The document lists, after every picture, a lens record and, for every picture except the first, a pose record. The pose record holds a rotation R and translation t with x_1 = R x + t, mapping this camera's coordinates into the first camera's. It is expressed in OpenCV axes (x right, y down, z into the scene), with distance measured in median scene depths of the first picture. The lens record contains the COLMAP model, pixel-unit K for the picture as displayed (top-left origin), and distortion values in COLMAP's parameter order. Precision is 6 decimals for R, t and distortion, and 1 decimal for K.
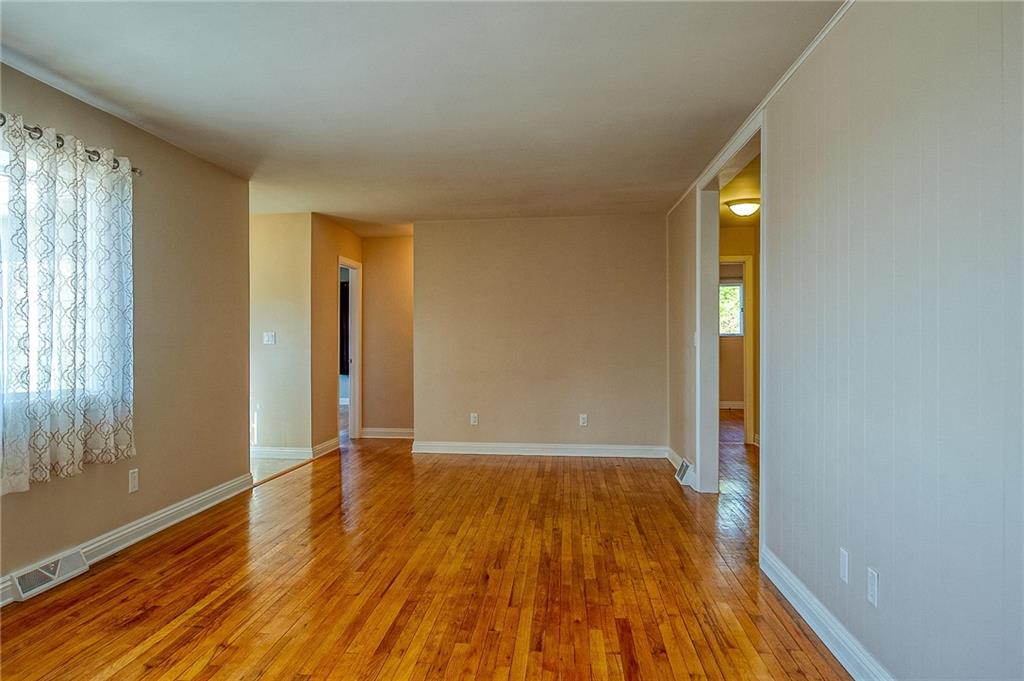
lens RADIAL K [[730.9, 0, 512.0], [0, 730.9, 340.5], [0, 0, 1]] dist [-0.000343, -0.000162]
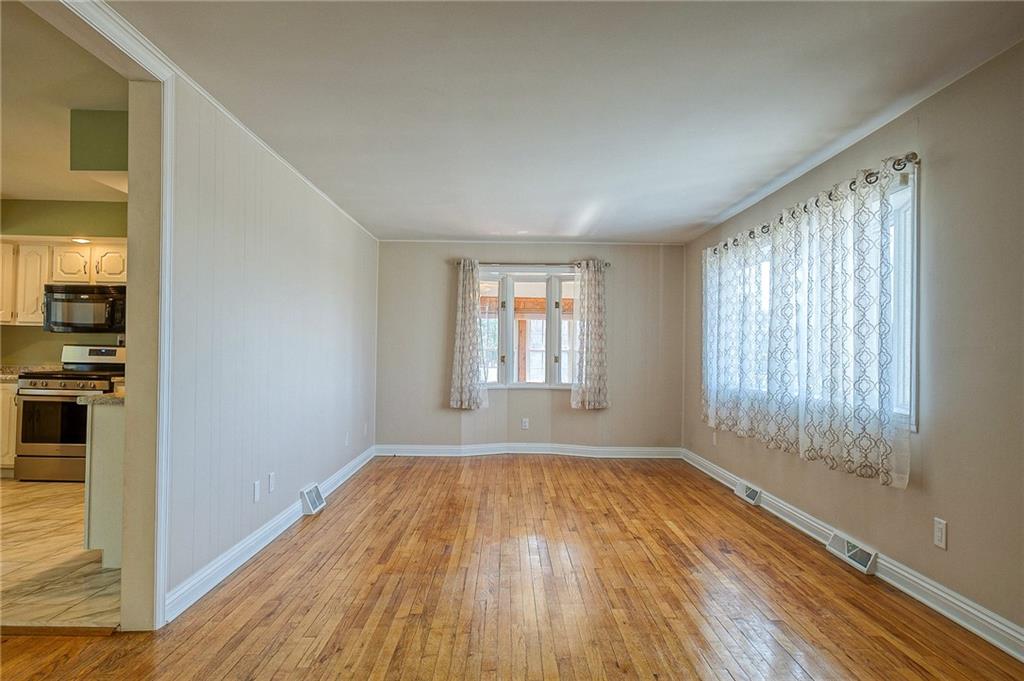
lens RADIAL K [[676.0, 0, 512.0], [0, 676.0, 340.5], [0, 0, 1]] dist [0.238324, -0.000094]
pose [[-0.996524, -0.006724, -0.083029, 0.020823], [-0.005386, 0.999852, -0.016331, -0.003721], [0.083126, -0.015827, -0.996413, 2.161307]]
